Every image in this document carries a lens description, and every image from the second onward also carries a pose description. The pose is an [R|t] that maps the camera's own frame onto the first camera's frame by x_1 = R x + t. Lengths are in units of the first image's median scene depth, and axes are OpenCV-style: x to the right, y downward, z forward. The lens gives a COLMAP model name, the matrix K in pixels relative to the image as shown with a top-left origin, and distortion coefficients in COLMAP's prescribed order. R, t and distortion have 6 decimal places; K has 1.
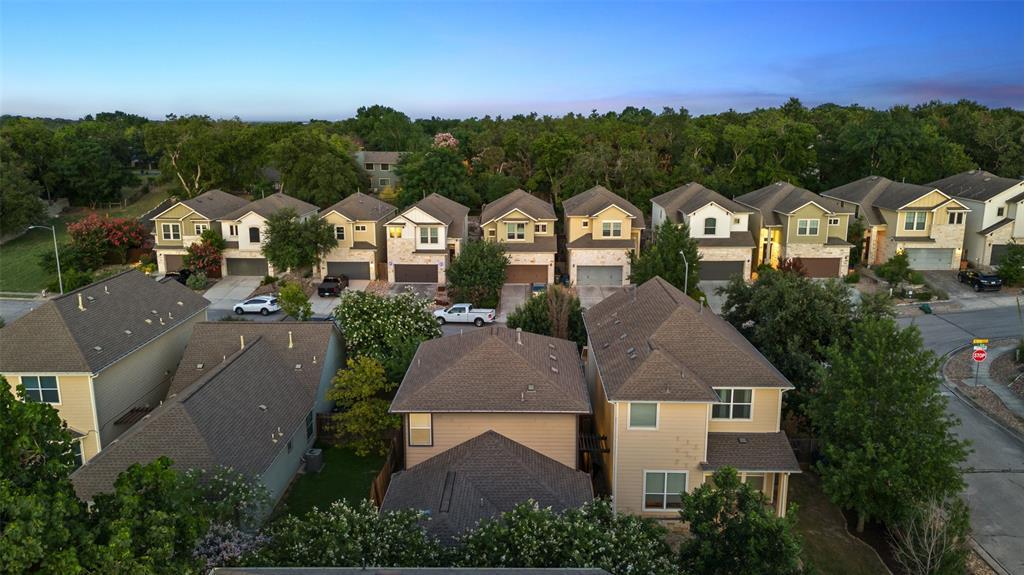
lens RADIAL K [[749.2, 0, 512.0], [0, 749.2, 287.5], [0, 0, 1]] dist [0.072891, -0.066712]
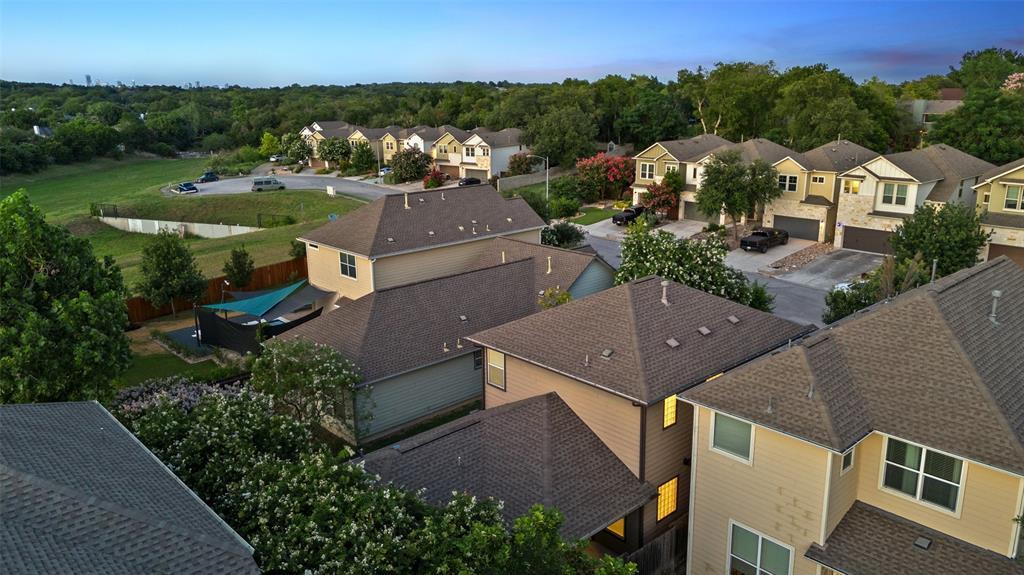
lens RADIAL K [[749.2, 0, 512.0], [0, 749.2, 287.5], [0, 0, 1]] dist [0.072891, -0.066712]
pose [[0.693762, 0.179644, -0.697440, 0.183298], [-0.147948, 0.983287, 0.106103, 0.001450], [0.704845, 0.029575, 0.708745, 0.155828]]
